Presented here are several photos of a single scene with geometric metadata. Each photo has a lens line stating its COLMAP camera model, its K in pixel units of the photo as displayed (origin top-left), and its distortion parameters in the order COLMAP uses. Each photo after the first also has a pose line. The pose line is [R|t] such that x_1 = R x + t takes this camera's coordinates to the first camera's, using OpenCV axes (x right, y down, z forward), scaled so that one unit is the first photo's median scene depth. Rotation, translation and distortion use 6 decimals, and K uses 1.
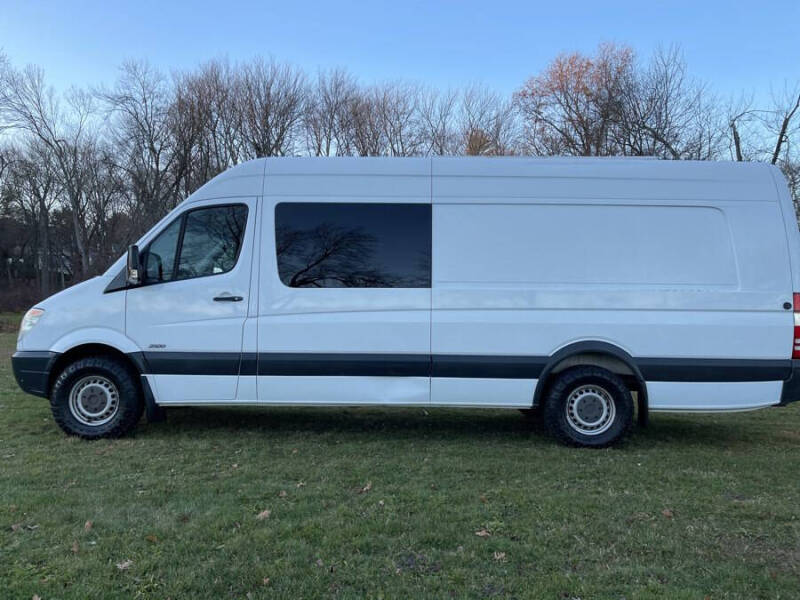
lens RADIAL K [[603.1, 0, 398.4], [0, 603.1, 300.2], [0, 0, 1]] dist [0.083967, -0.114545]
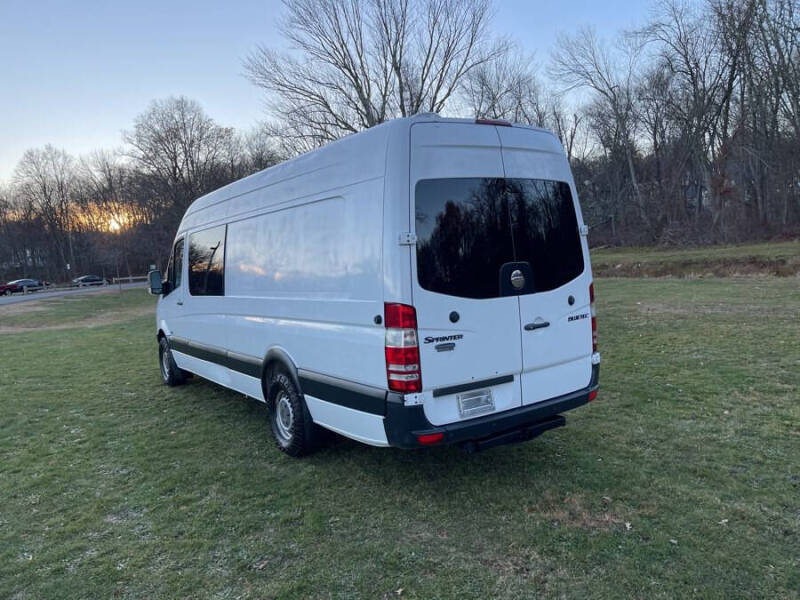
lens RADIAL K [[603.1, 0, 399.7], [0, 603.1, 296.4], [0, 0, 1]] dist [0.083967, -0.114545]
pose [[0.565650, 0.000327, -0.824645, 1.250843], [0.096805, 0.993059, 0.066795, -0.065637], [0.818944, -0.117613, 0.561693, 0.604705]]
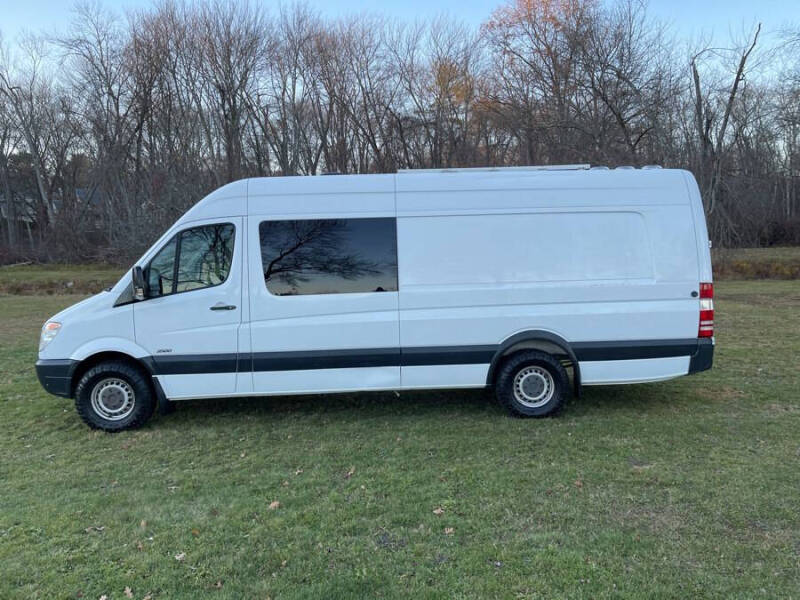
lens RADIAL K [[603.1, 0, 400.2], [0, 603.1, 295.6], [0, 0, 1]] dist [0.083967, -0.114545]
pose [[0.998302, -0.041719, 0.040659, 0.010245], [0.037330, 0.993951, 0.103284, -0.132114], [-0.044722, -0.101590, 0.993821, -0.163067]]
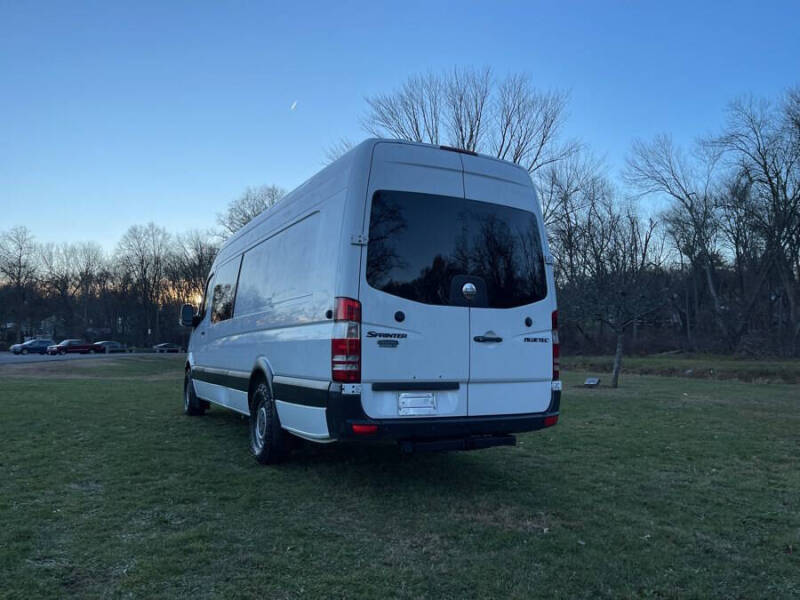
lens RADIAL K [[603.1, 0, 402.8], [0, 603.1, 300.0], [0, 0, 1]] dist [0.083967, -0.114545]
pose [[0.473352, -0.085433, -0.876721, 1.368201], [0.018925, 0.996042, -0.086842, 0.060786], [0.880670, 0.024515, 0.473095, 0.703529]]
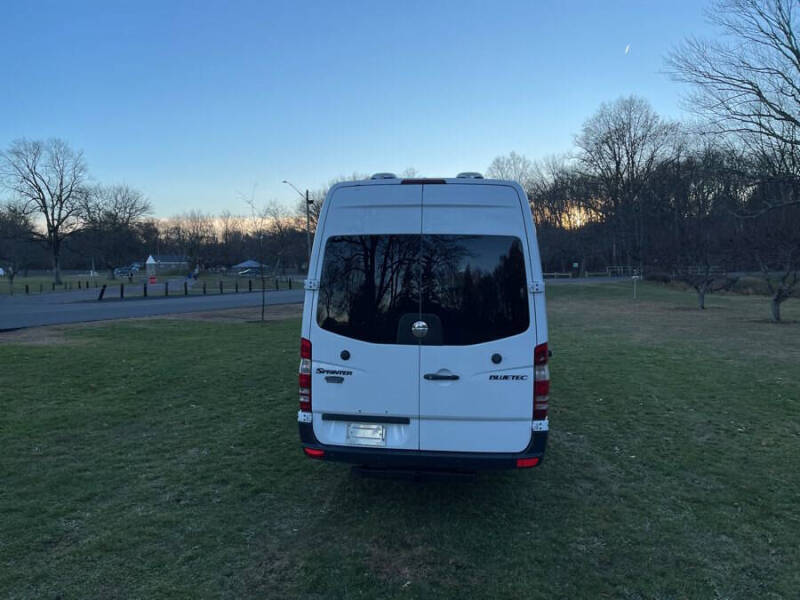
lens RADIAL K [[603.1, 0, 403.8], [0, 603.1, 302.5], [0, 0, 1]] dist [0.083967, -0.114545]
pose [[-0.101541, 0.040611, -0.994002, 1.513998], [0.017803, 0.999081, 0.038999, -0.090906], [0.994672, -0.013736, -0.102171, 1.236520]]
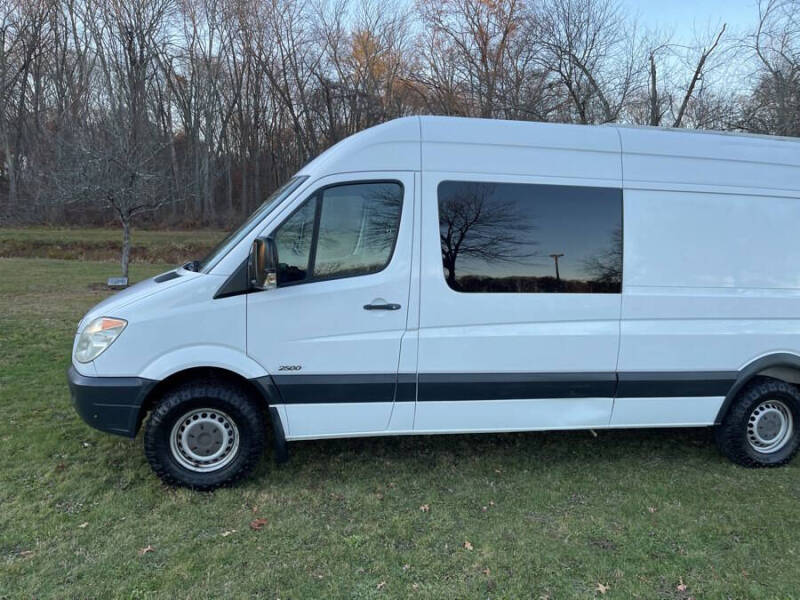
lens RADIAL K [[603.1, 0, 392.7], [0, 603.1, 299.6], [0, 0, 1]] dist [0.083967, -0.114545]
pose [[0.978613, 0.000840, 0.205709, -0.424577], [-0.031192, 0.989035, 0.144353, -0.122613], [-0.203333, -0.147682, 0.967908, 0.250917]]
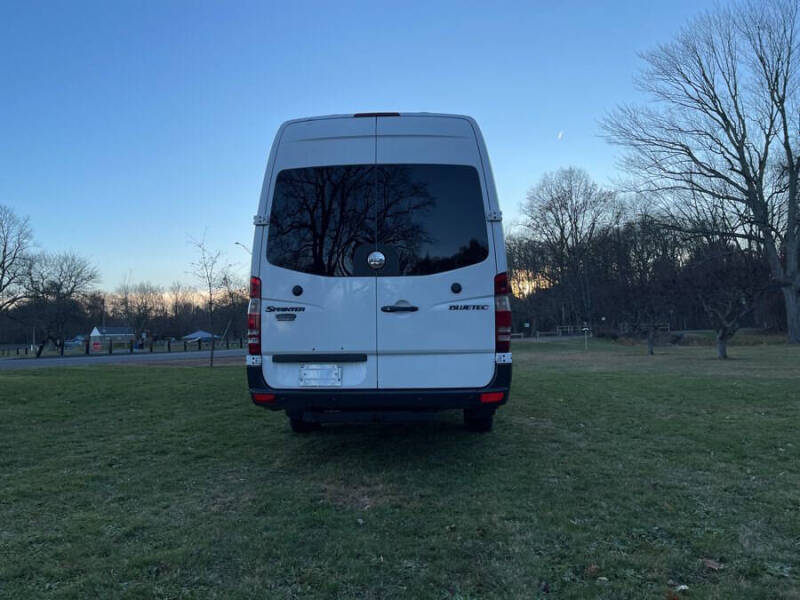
lens RADIAL K [[603.1, 0, 397.1], [0, 603.1, 300.0], [0, 0, 1]] dist [0.083967, -0.114545]
pose [[-0.037449, -0.078370, -0.996221, 1.475262], [0.037334, 0.996114, -0.079765, 0.095557], [0.998601, -0.040180, -0.034378, 1.226164]]
